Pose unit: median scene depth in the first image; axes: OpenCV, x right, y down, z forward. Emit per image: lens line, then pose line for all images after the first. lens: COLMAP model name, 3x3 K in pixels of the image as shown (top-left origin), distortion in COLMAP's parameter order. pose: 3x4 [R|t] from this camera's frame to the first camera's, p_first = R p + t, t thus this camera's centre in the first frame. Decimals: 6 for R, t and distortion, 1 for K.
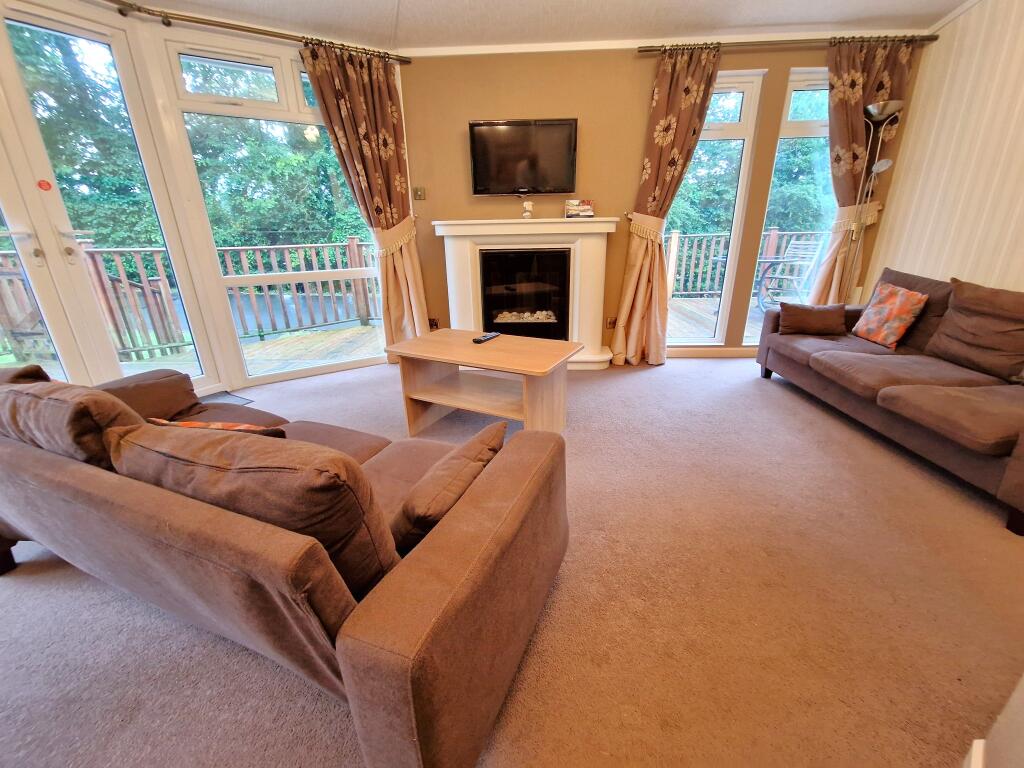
lens RADIAL K [[420.5, 0, 512.0], [0, 420.5, 384.0], [0, 0, 1]] dist [-0.012540, -0.000197]
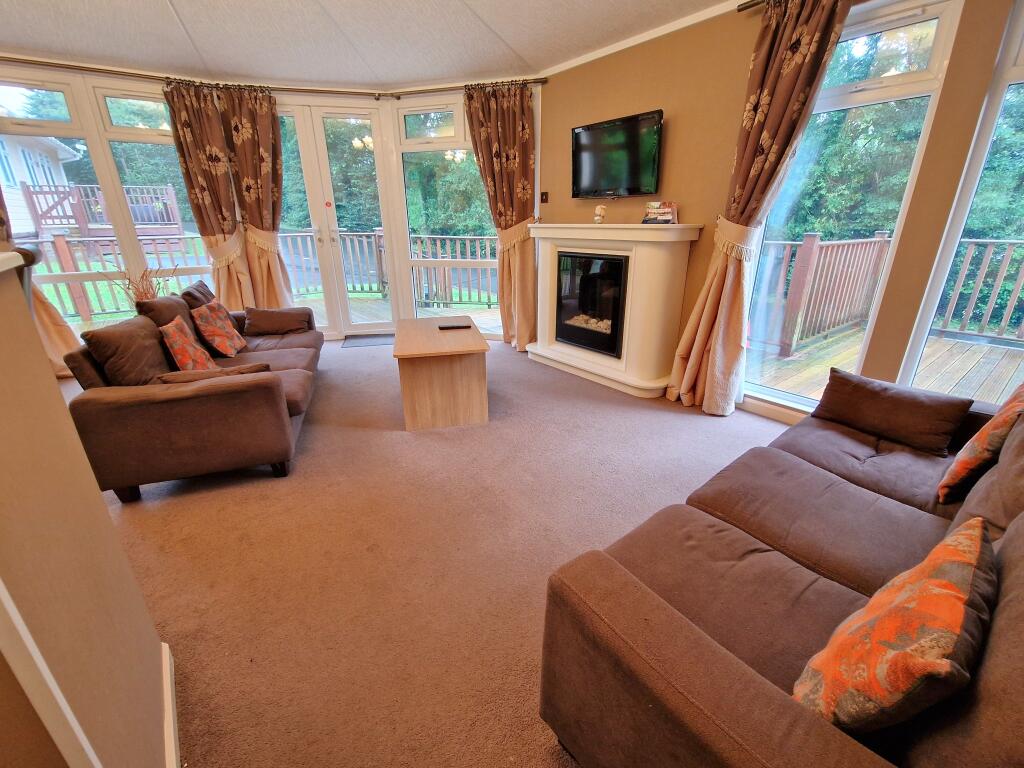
lens RADIAL K [[437.0, 0, 512.0], [0, 437.0, 384.0], [0, 0, 1]] dist [-0.017714, 0.000102]
pose [[0.653581, 0.277082, -0.704313, 0.716997], [-0.259670, 0.956186, 0.135204, -0.122992], [0.710917, 0.094522, 0.696895, 0.193316]]
